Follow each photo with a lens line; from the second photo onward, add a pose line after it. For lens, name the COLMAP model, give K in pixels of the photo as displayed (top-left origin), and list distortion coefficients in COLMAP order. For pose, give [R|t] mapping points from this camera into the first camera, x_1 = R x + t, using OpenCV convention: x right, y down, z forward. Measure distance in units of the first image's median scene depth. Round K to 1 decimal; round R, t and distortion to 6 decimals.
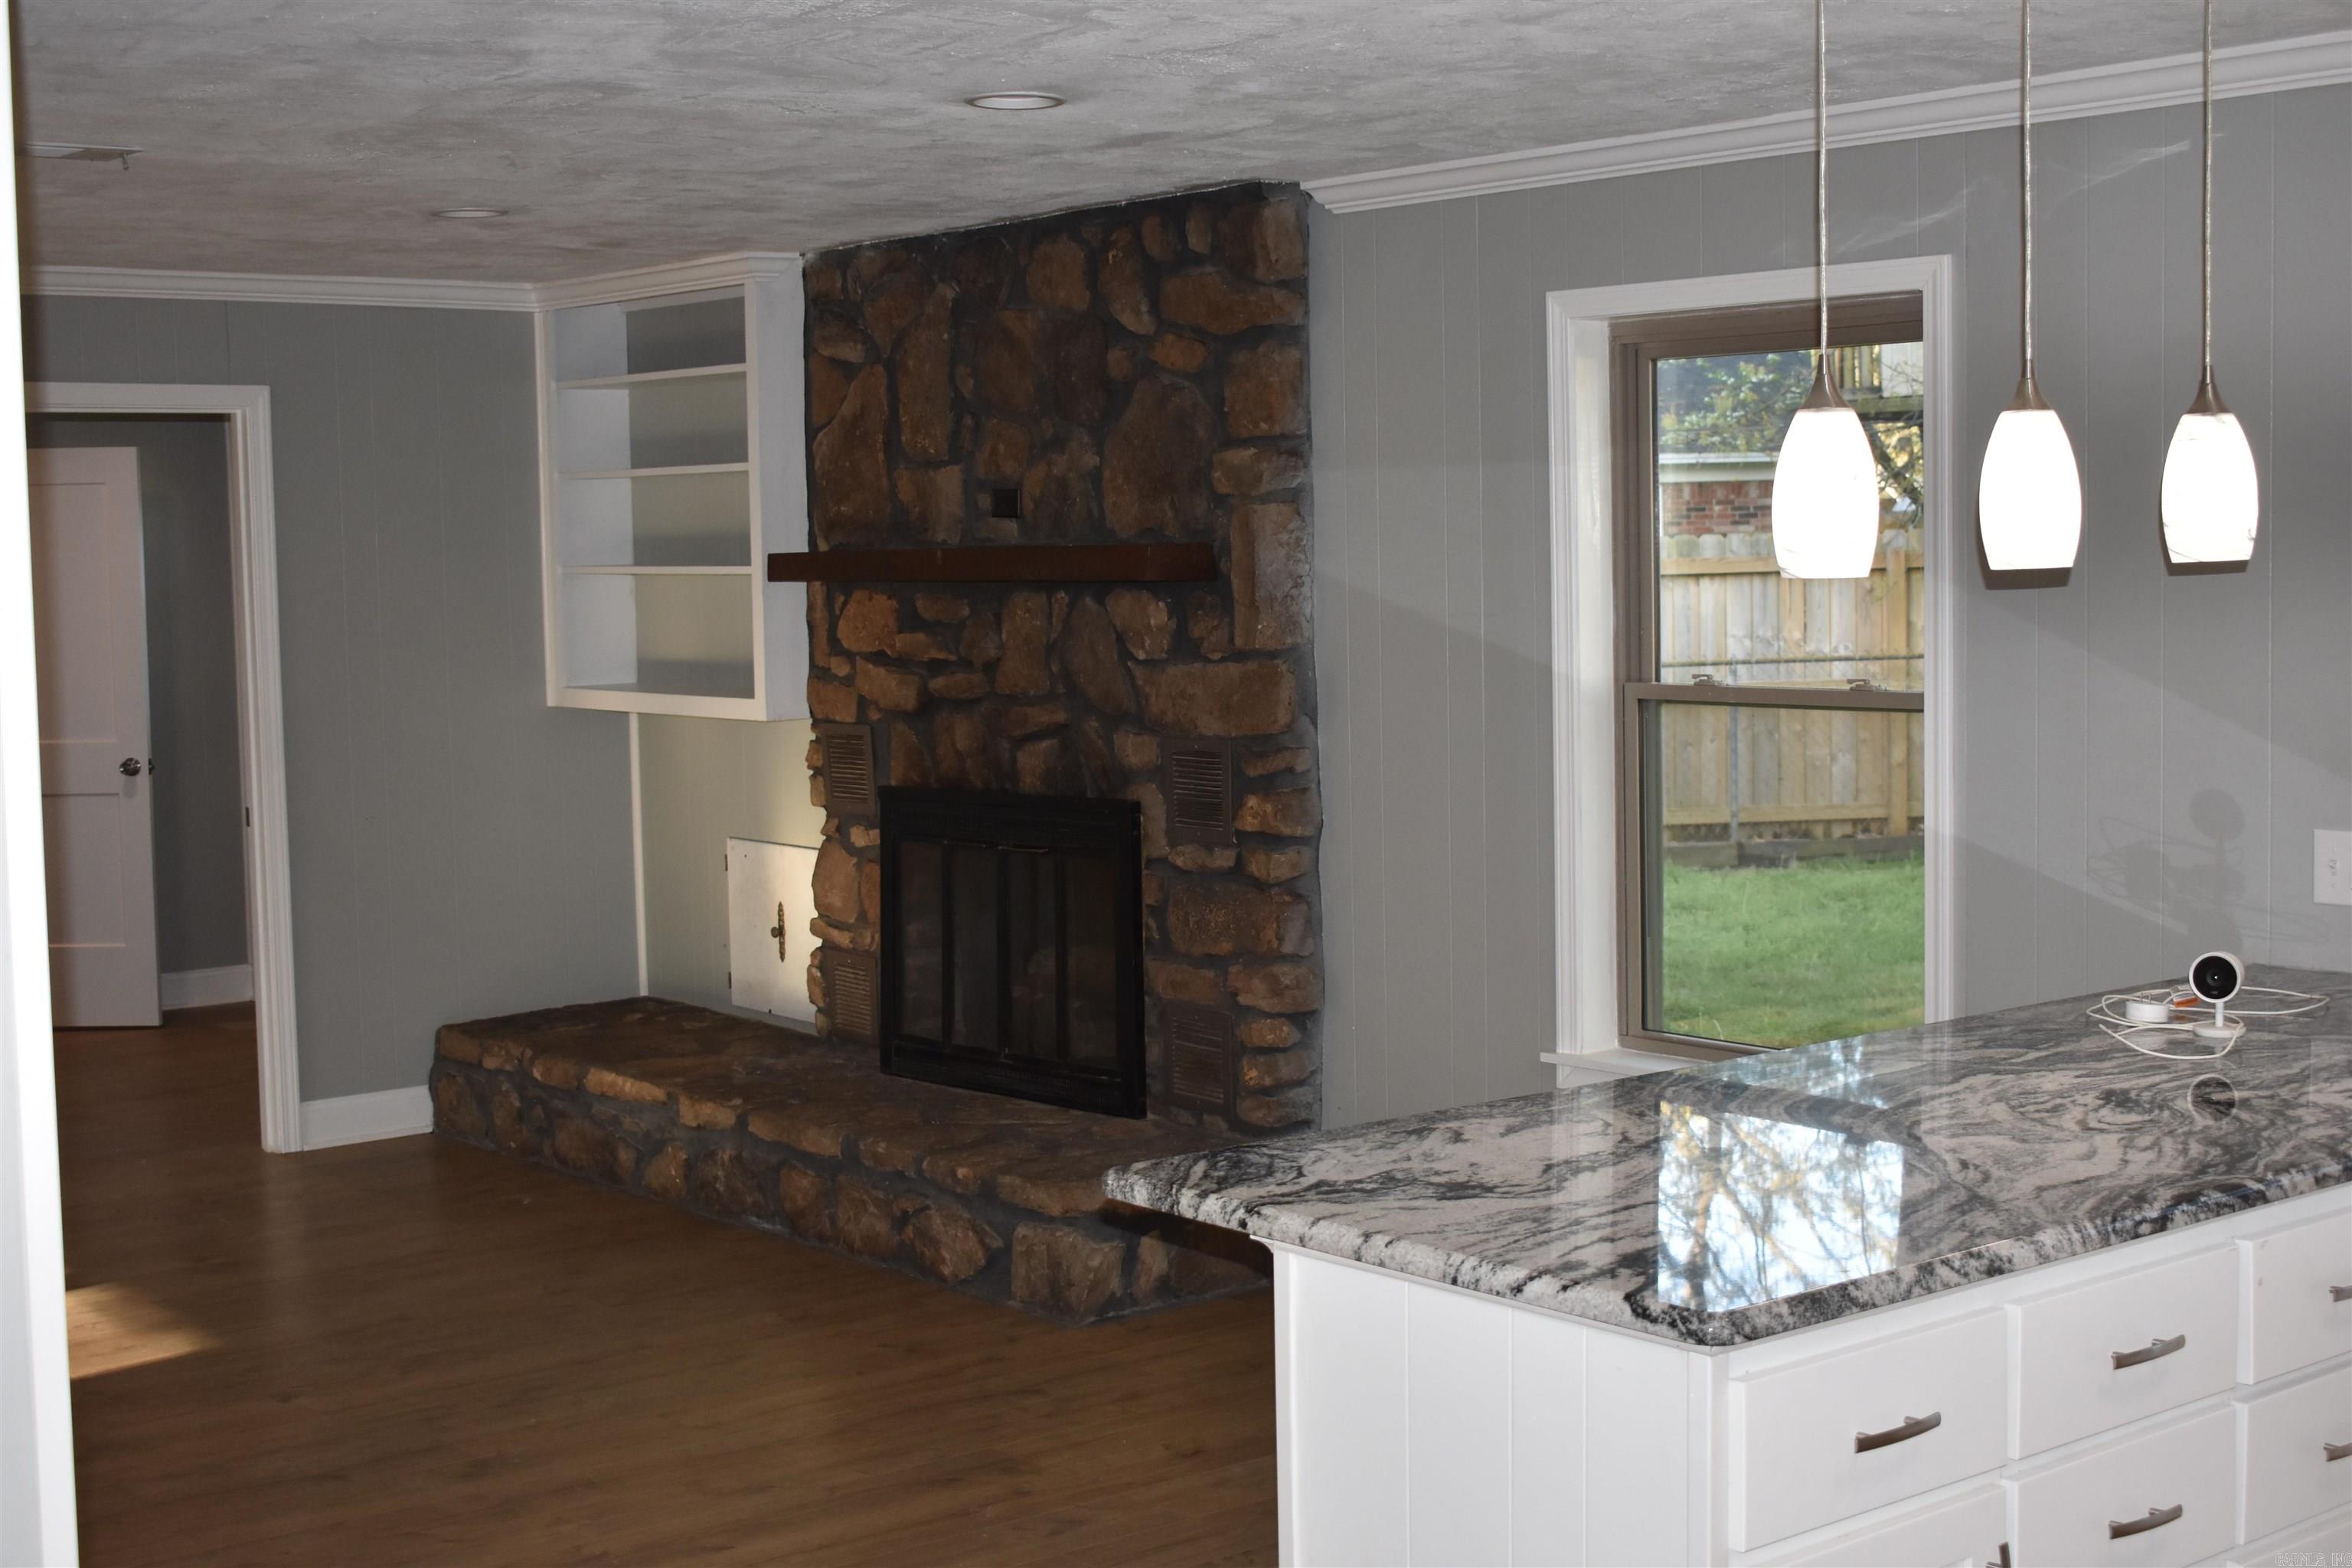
lens RADIAL K [[3078.2, 0, 1213.7], [0, 3078.2, 783.2], [0, 0, 1]] dist [-0.027367, -0.024773]
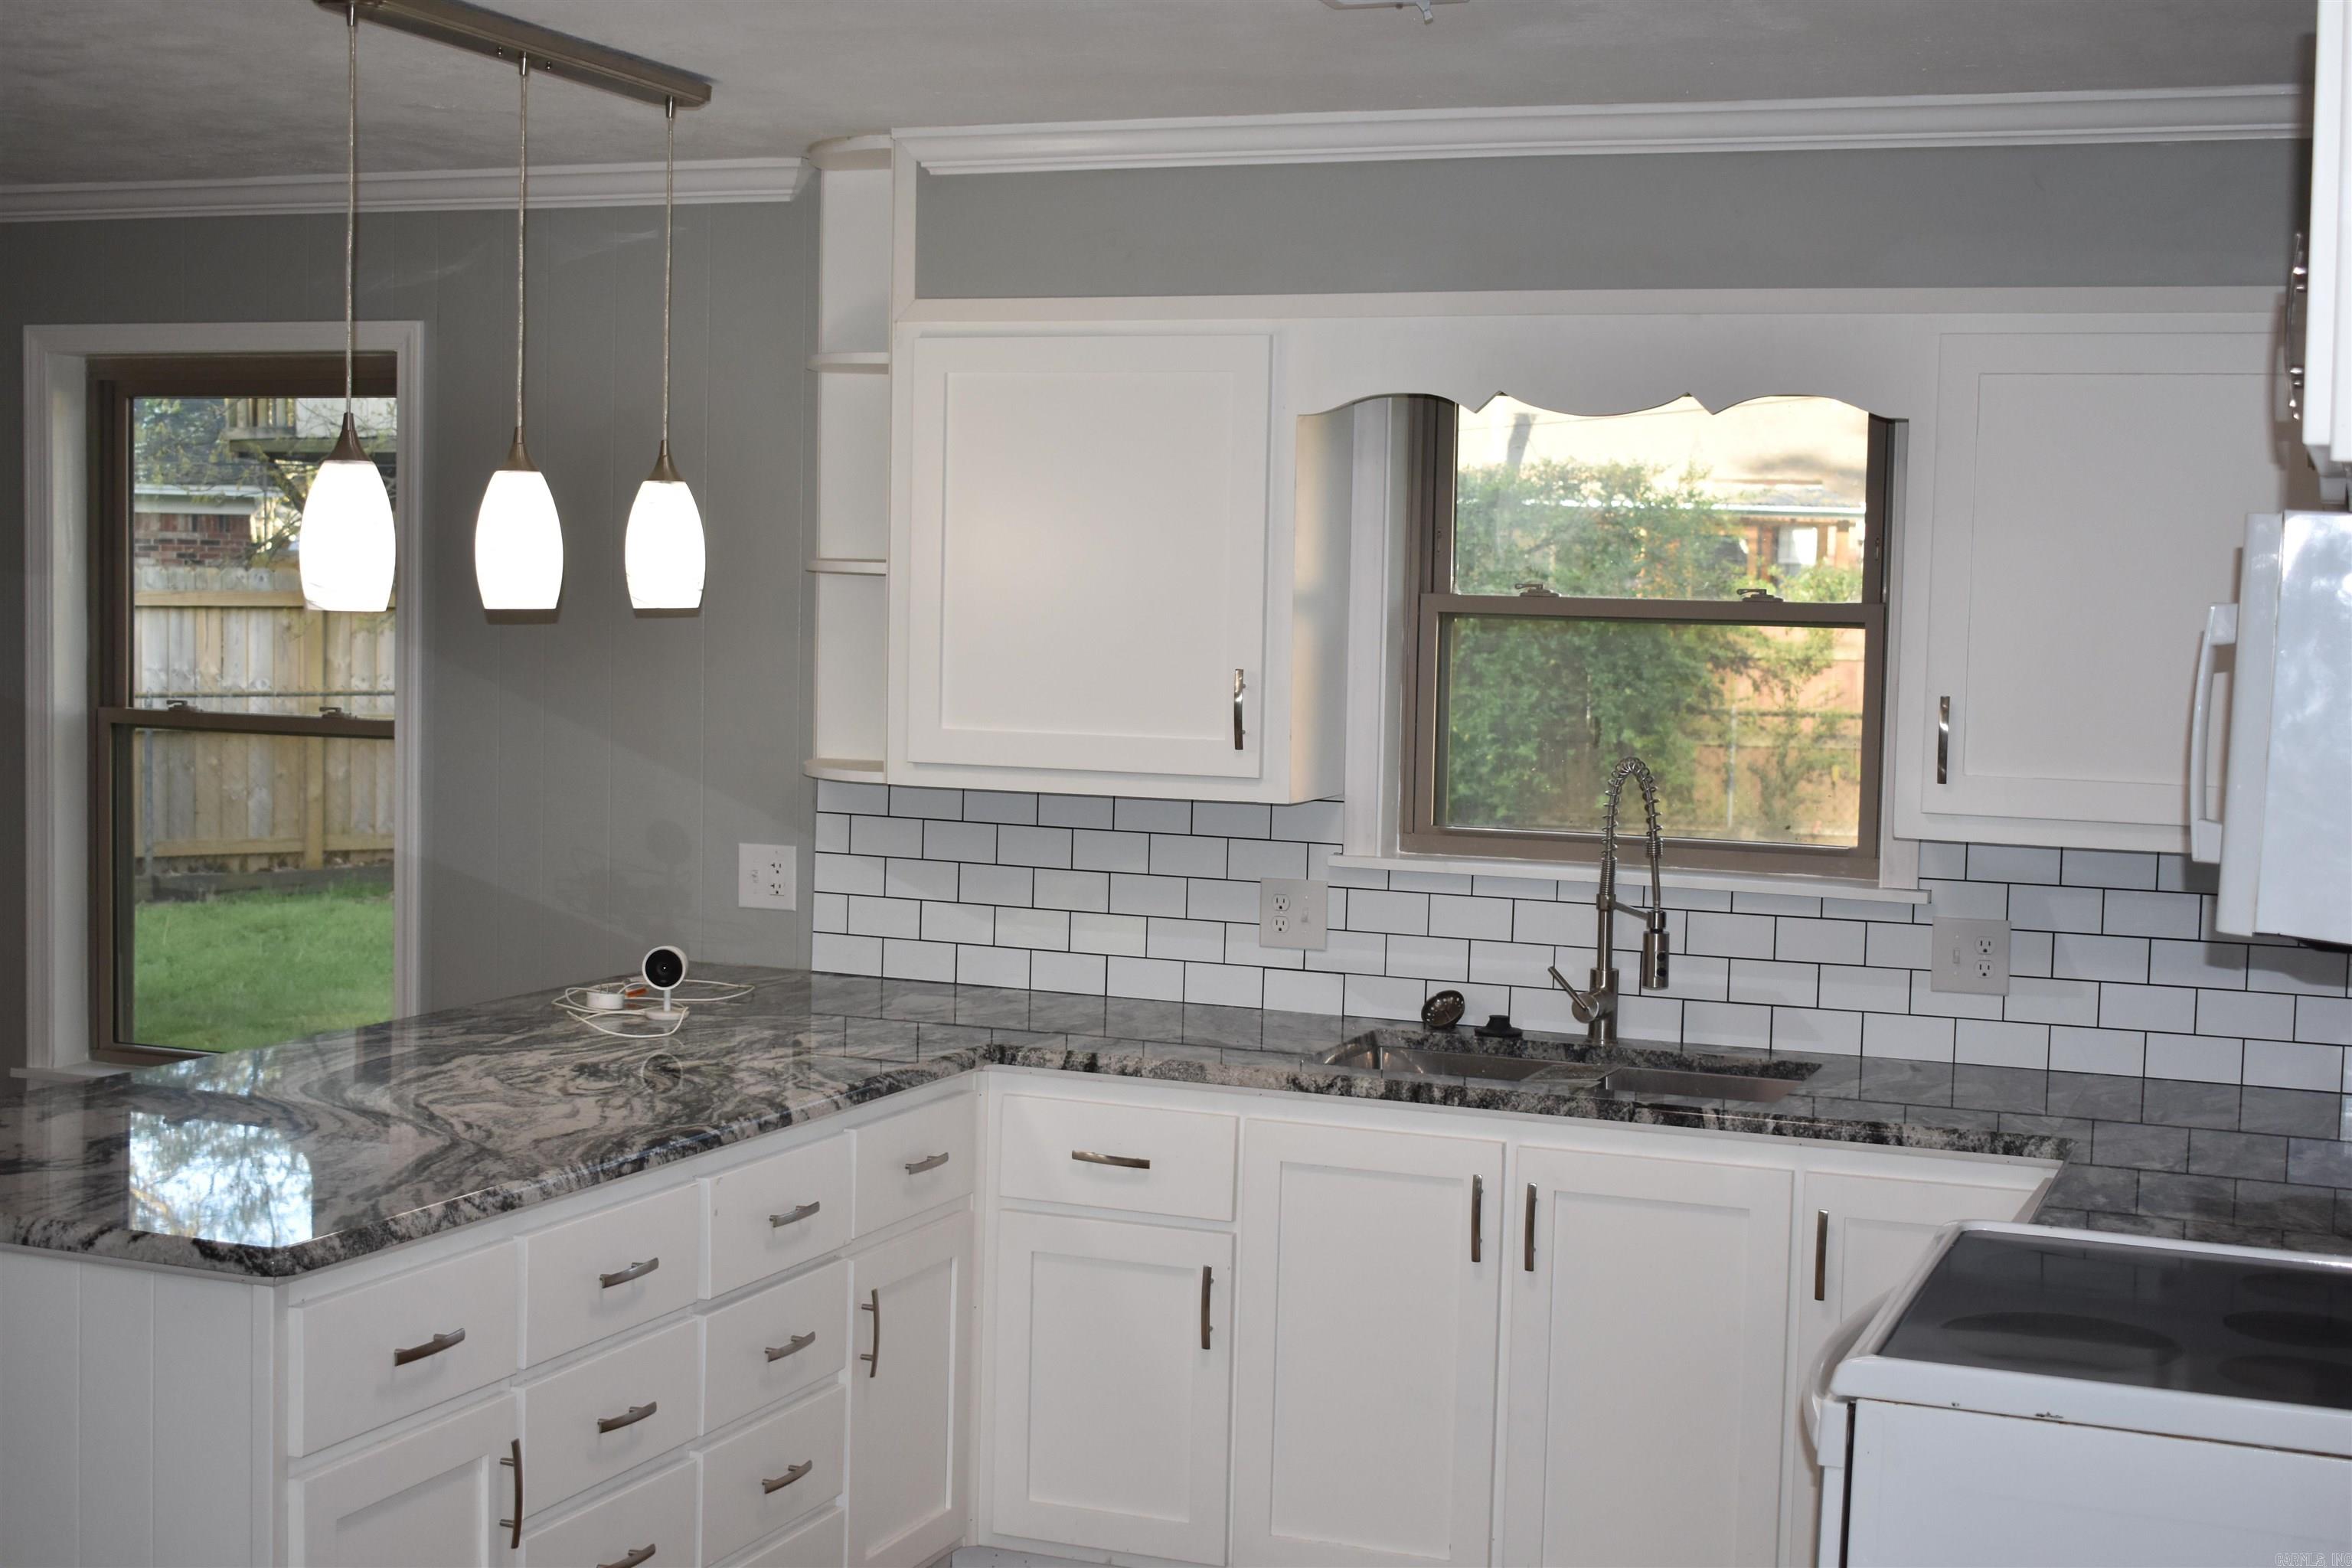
lens RADIAL K [[3078.2, 0, 1213.7], [0, 3078.2, 783.2], [0, 0, 1]] dist [-0.027367, -0.024773]
pose [[0.870635, 0.007228, 0.491877, -0.069183], [-0.000300, 0.999900, -0.014163, 0.010964], [-0.491930, 0.012183, 0.870550, -0.120673]]
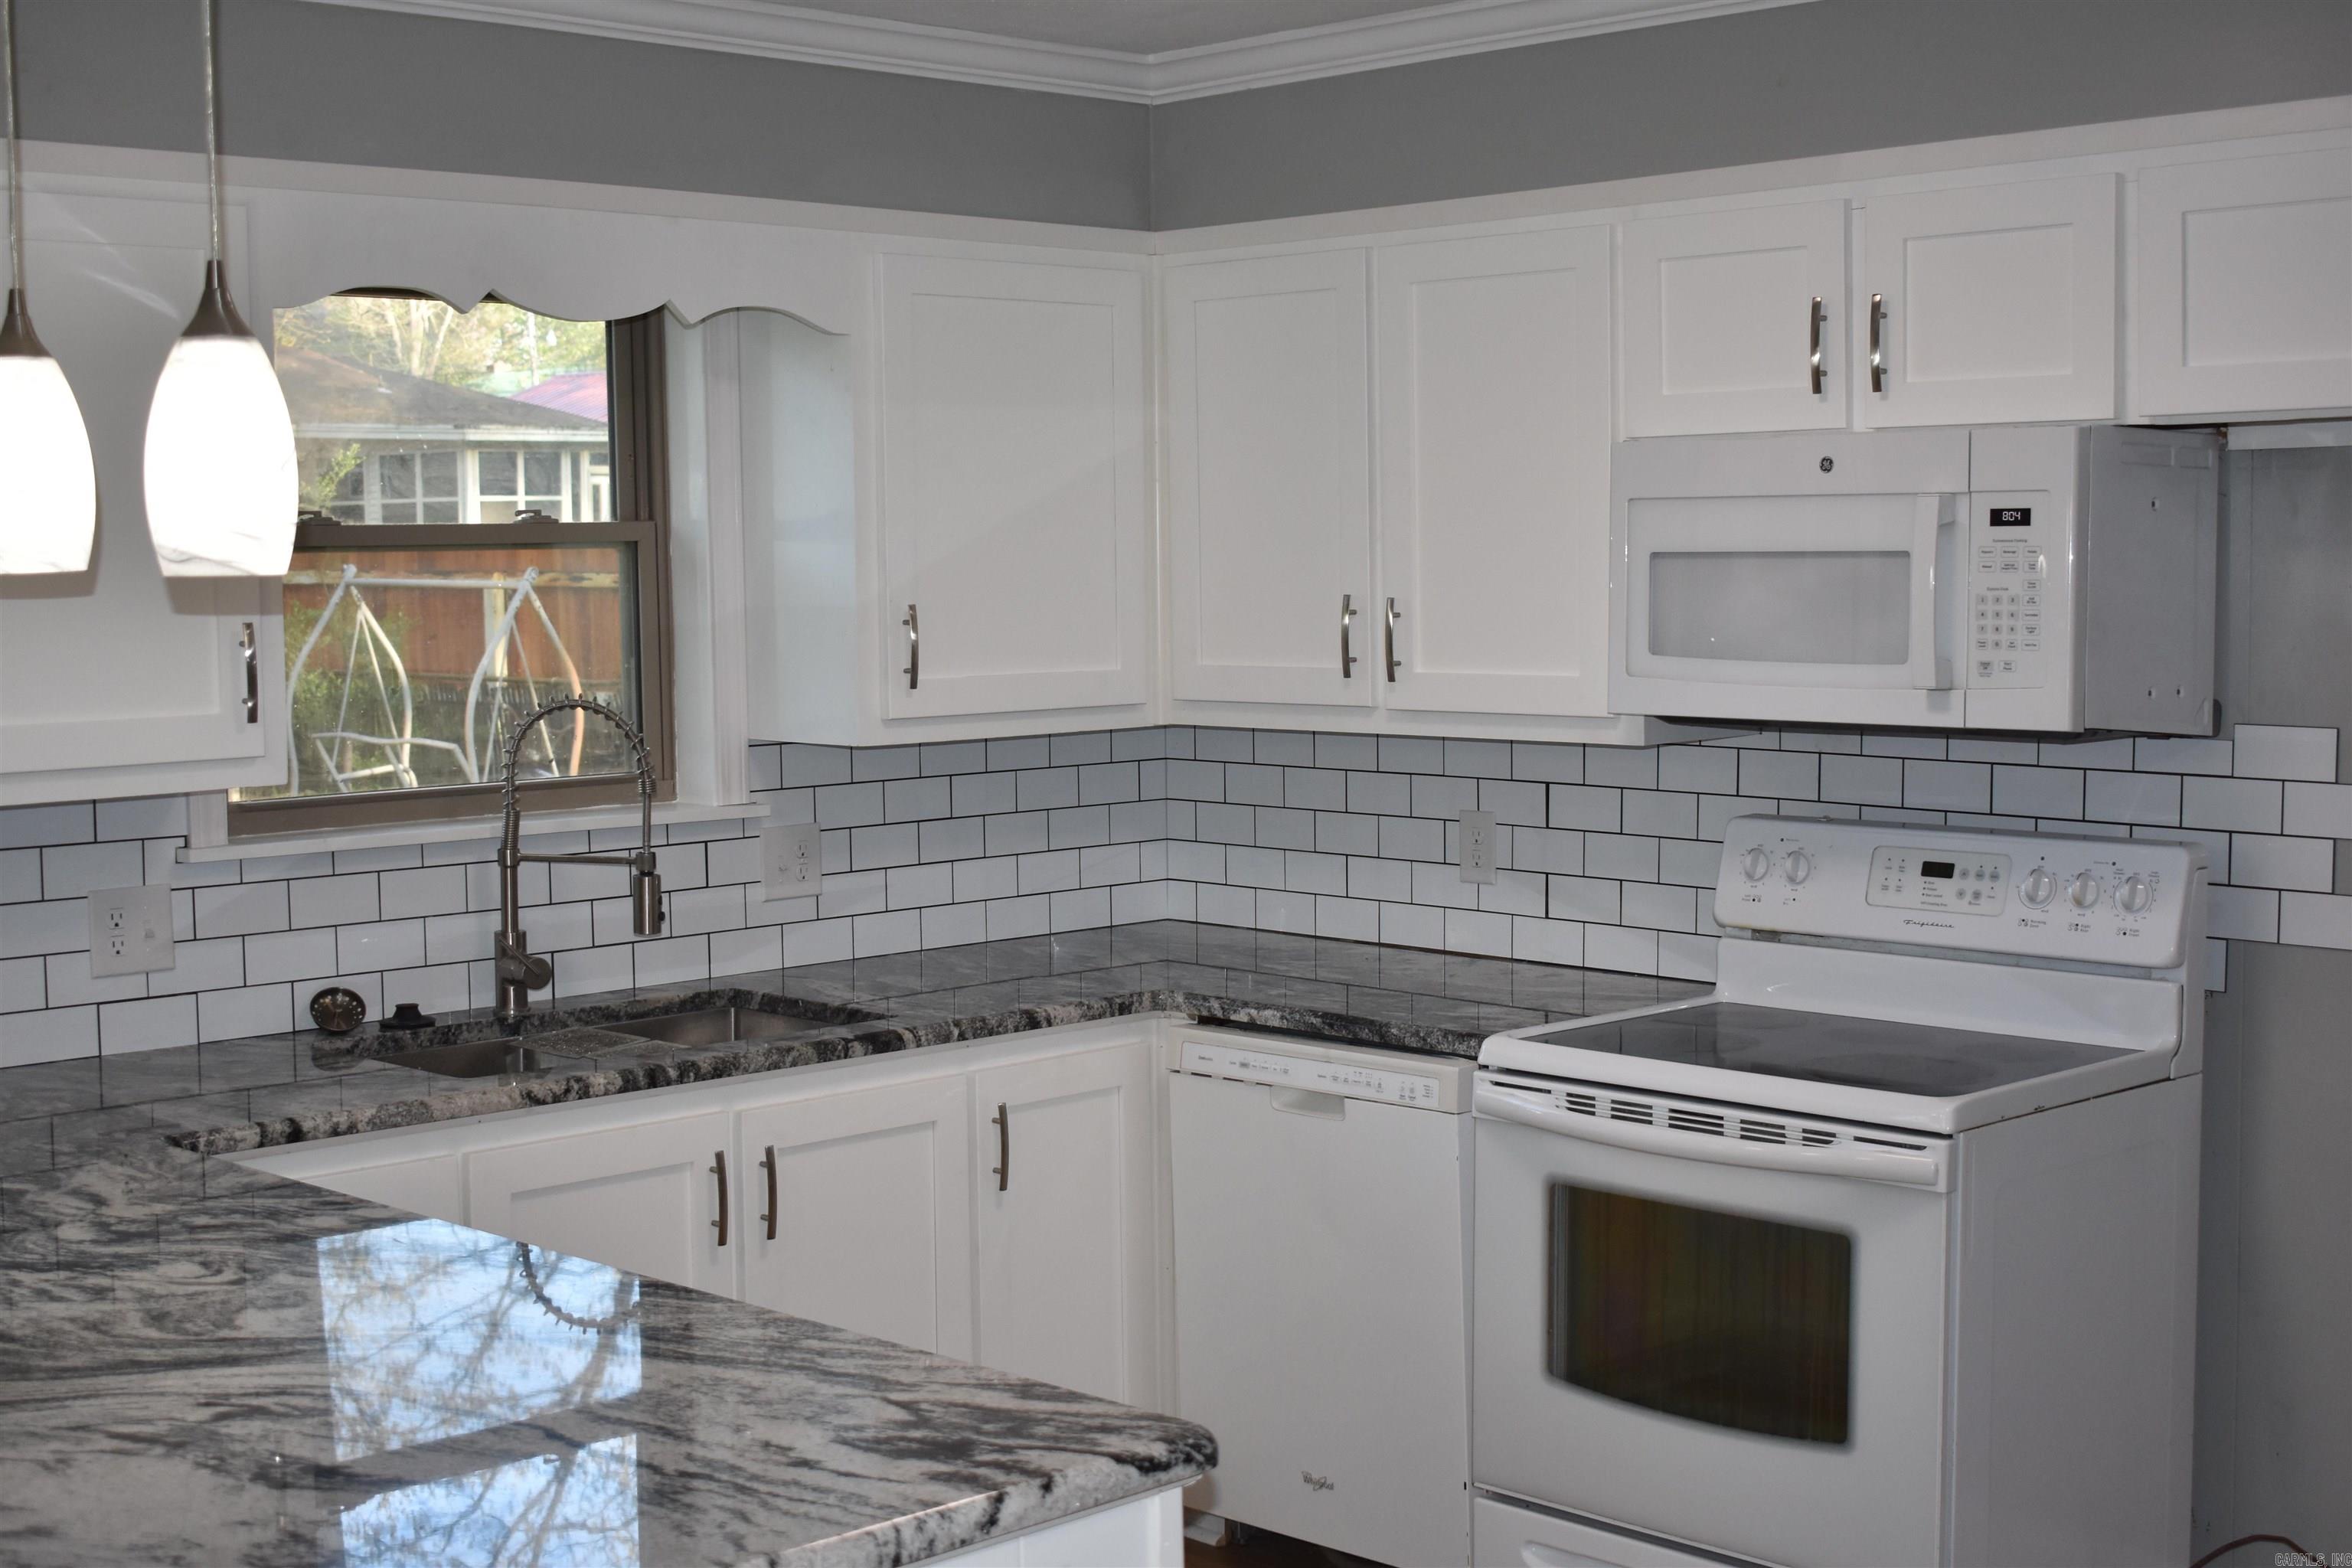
lens RADIAL K [[3078.2, 0, 1213.7], [0, 3078.2, 783.2], [0, 0, 1]] dist [-0.027367, -0.024773]
pose [[-0.105192, -0.062210, 0.992504, -0.472175], [0.087084, 0.993631, 0.071511, -0.044859], [-0.990632, 0.093953, -0.099105, 0.756182]]
